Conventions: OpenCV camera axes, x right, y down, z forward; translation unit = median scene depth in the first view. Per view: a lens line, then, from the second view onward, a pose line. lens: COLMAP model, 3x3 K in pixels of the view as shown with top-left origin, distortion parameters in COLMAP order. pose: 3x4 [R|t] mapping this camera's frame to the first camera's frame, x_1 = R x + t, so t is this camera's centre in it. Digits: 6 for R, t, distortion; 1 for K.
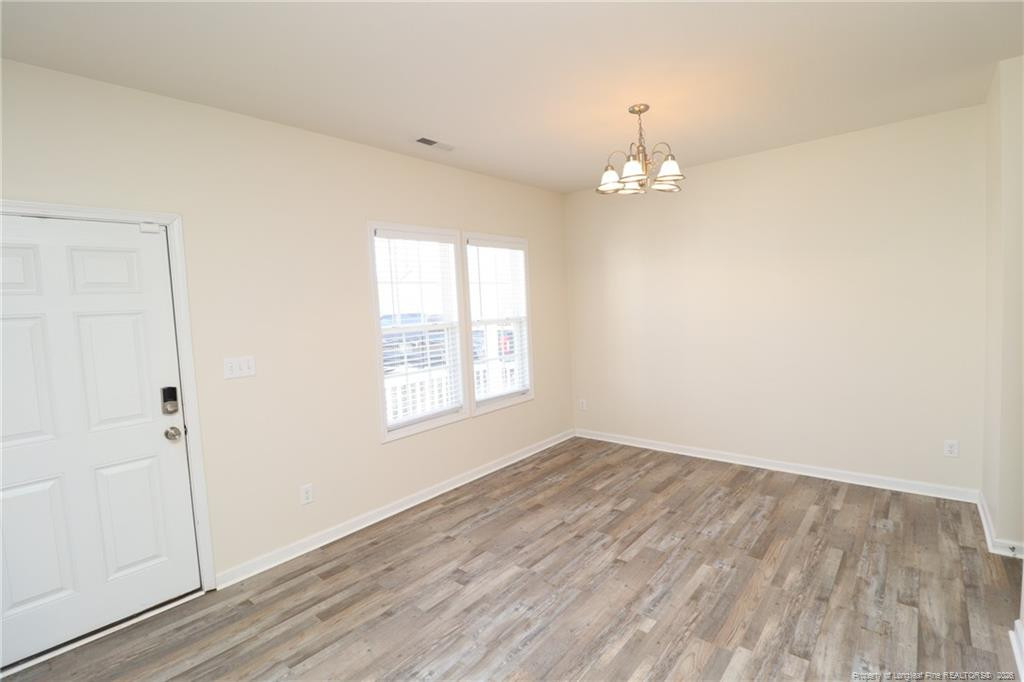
lens RADIAL K [[474.0, 0, 507.9], [0, 474.0, 334.7], [0, 0, 1]] dist [-0.005167, -0.006819]
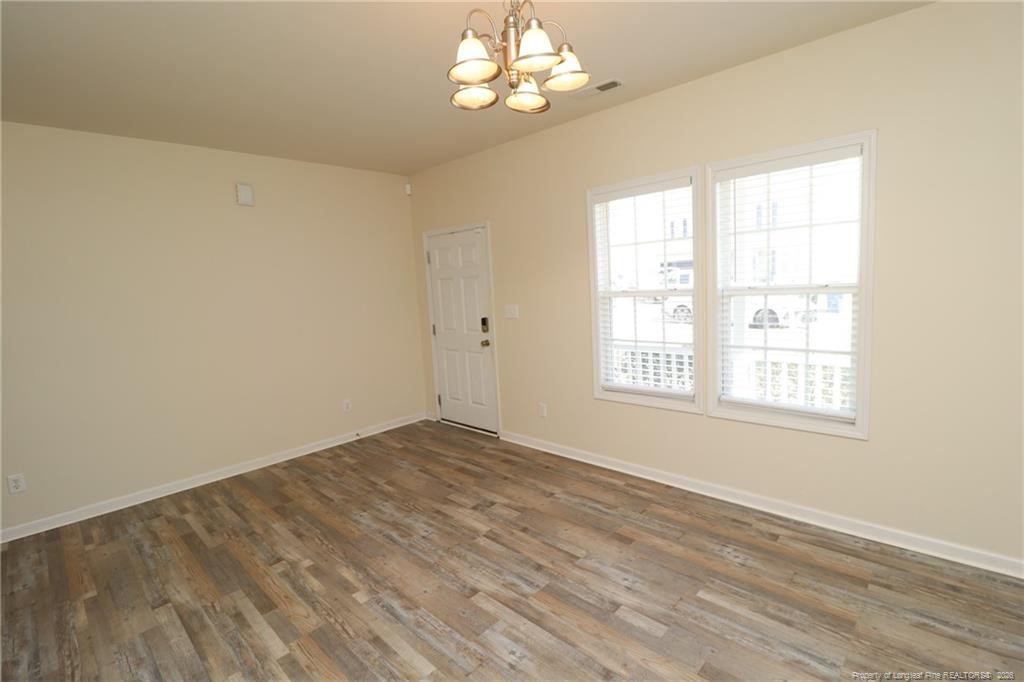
lens RADIAL K [[474.0, 0, 545.0], [0, 474.0, 334.6], [0, 0, 1]] dist [-0.005167, -0.006819]
pose [[-0.011880, 0.162306, -0.986669, 0.976538], [-0.010844, 0.986660, 0.162435, -0.110500], [0.999871, 0.012629, -0.009962, 1.115987]]
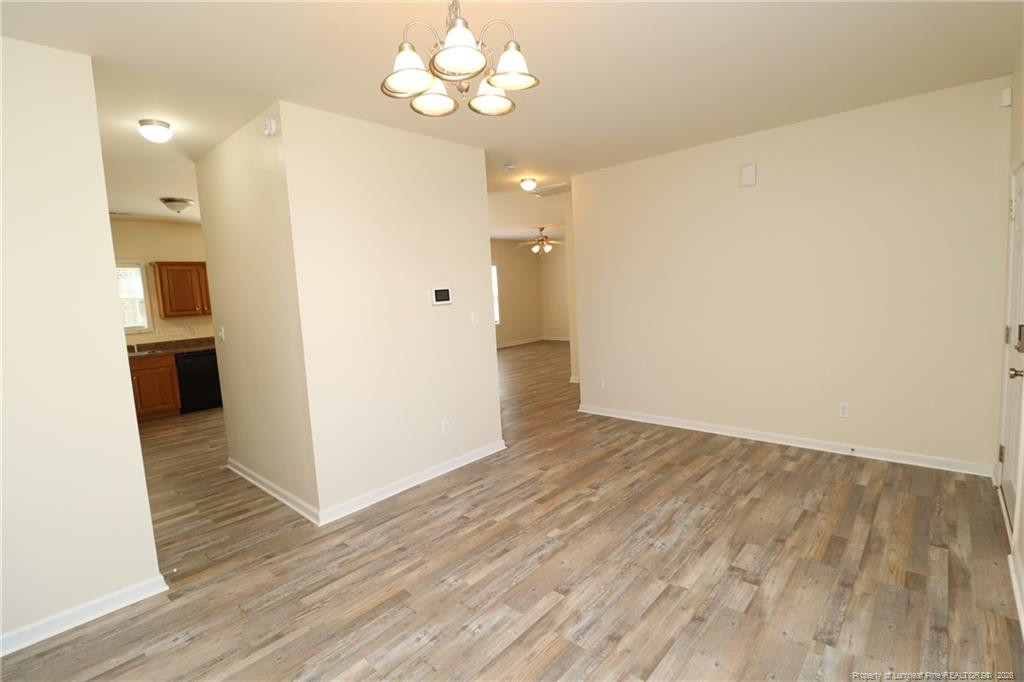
lens RADIAL K [[474.0, 0, 509.1], [0, 474.0, 339.6], [0, 0, 1]] dist [-0.005167, -0.006819]
pose [[-0.994674, 0.096609, 0.035932, 0.253442], [0.101349, 0.980197, 0.170124, -0.110836], [-0.018785, 0.172860, -0.984767, 1.729644]]
